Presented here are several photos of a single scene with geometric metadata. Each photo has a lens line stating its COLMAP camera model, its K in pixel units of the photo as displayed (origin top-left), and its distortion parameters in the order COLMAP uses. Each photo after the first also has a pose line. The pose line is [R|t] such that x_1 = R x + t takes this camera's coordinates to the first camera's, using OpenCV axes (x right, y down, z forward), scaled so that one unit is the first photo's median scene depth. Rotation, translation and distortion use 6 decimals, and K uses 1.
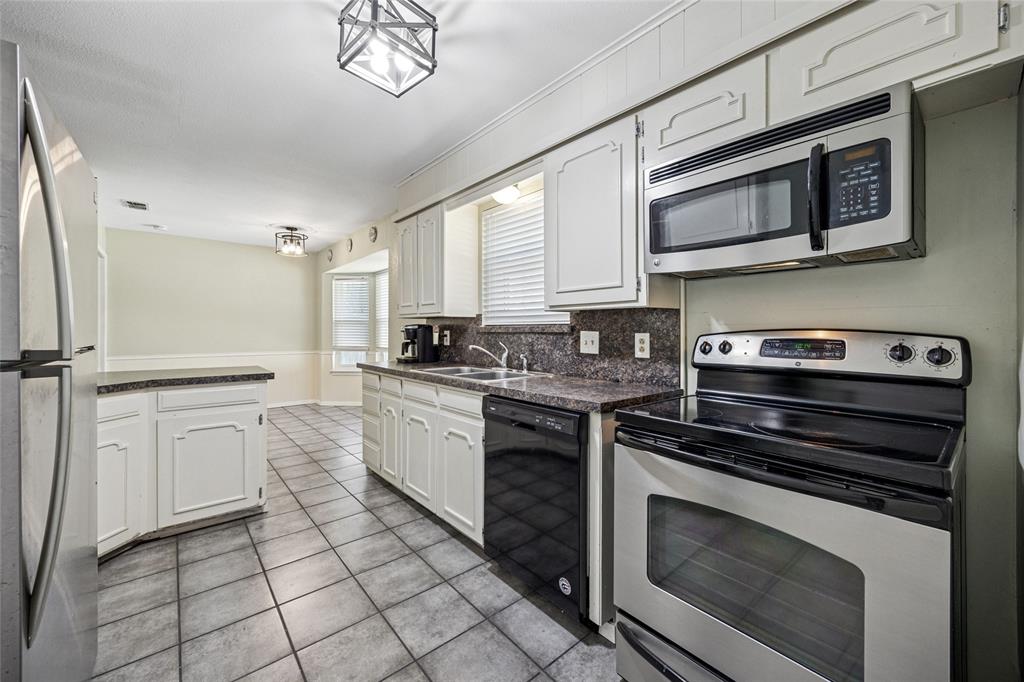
lens RADIAL K [[396.6, 0, 508.6], [0, 396.6, 329.8], [0, 0, 1]] dist [0.006550, 0.000373]
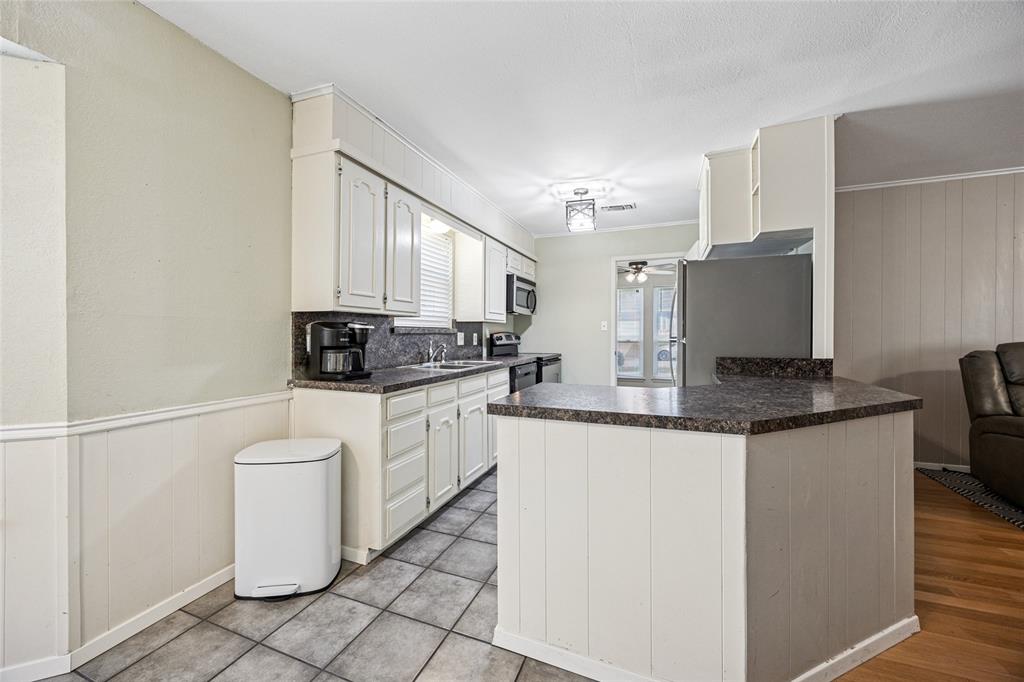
lens RADIAL K [[396.6, 0, 509.2], [0, 396.6, 338.1], [0, 0, 1]] dist [0.006550, 0.000373]
pose [[-0.468166, -0.011165, 0.883570, -1.514131], [-0.003195, 0.999935, 0.010942, 0.008958], [-0.883635, 0.002300, -0.468171, 1.699958]]
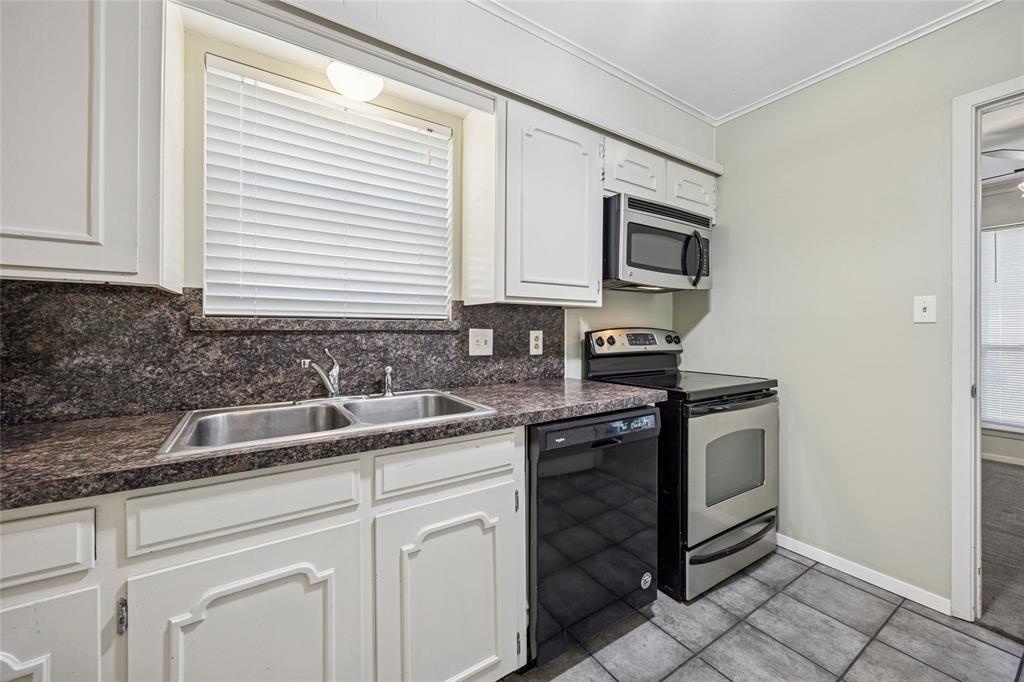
lens RADIAL K [[396.6, 0, 511.7], [0, 396.6, 330.8], [0, 0, 1]] dist [0.006550, 0.000373]
pose [[0.123556, -0.003843, 0.992330, -0.641643], [-0.003599, 0.999984, 0.004320, 0.004327], [-0.992331, -0.004106, 0.123541, 0.865815]]
